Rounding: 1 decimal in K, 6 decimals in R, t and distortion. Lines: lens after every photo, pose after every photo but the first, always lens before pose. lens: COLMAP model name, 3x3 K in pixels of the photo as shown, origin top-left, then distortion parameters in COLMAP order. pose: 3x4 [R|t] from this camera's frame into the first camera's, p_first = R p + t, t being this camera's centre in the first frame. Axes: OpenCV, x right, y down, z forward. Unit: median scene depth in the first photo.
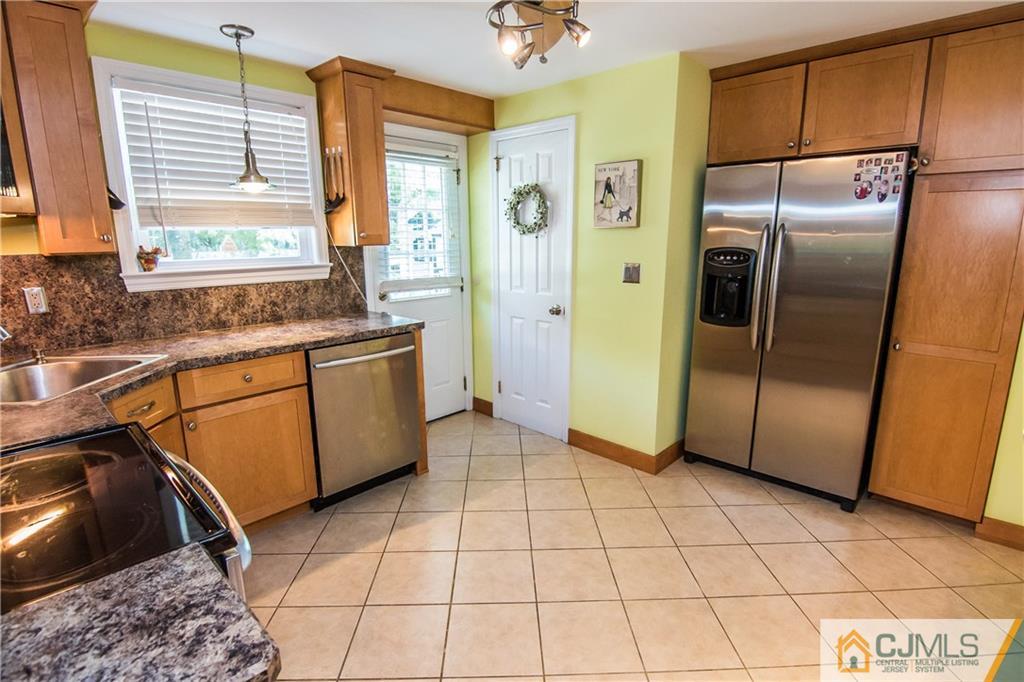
lens RADIAL K [[510.5, 0, 513.9], [0, 510.5, 339.7], [0, 0, 1]] dist [0.000572, -0.015964]
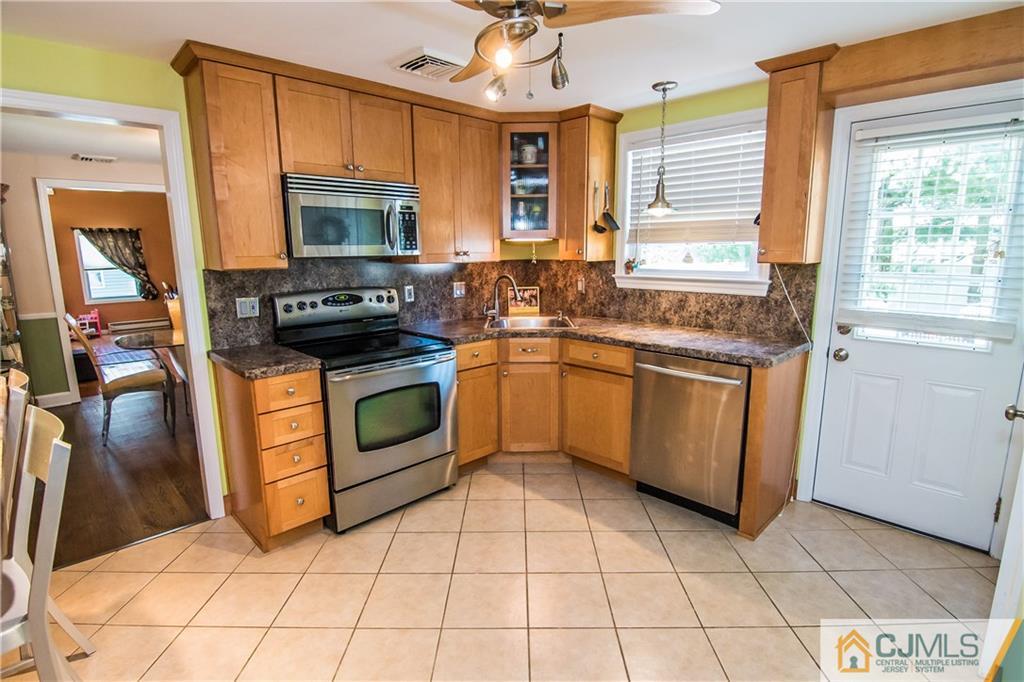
lens RADIAL K [[510.5, 0, 513.9], [0, 510.5, 339.7], [0, 0, 1]] dist [0.000572, -0.015964]
pose [[-0.039454, 0.183214, -0.982281, 0.683653], [-0.194799, 0.962774, 0.187400, -0.149829], [0.980049, 0.198741, -0.002295, 0.656409]]
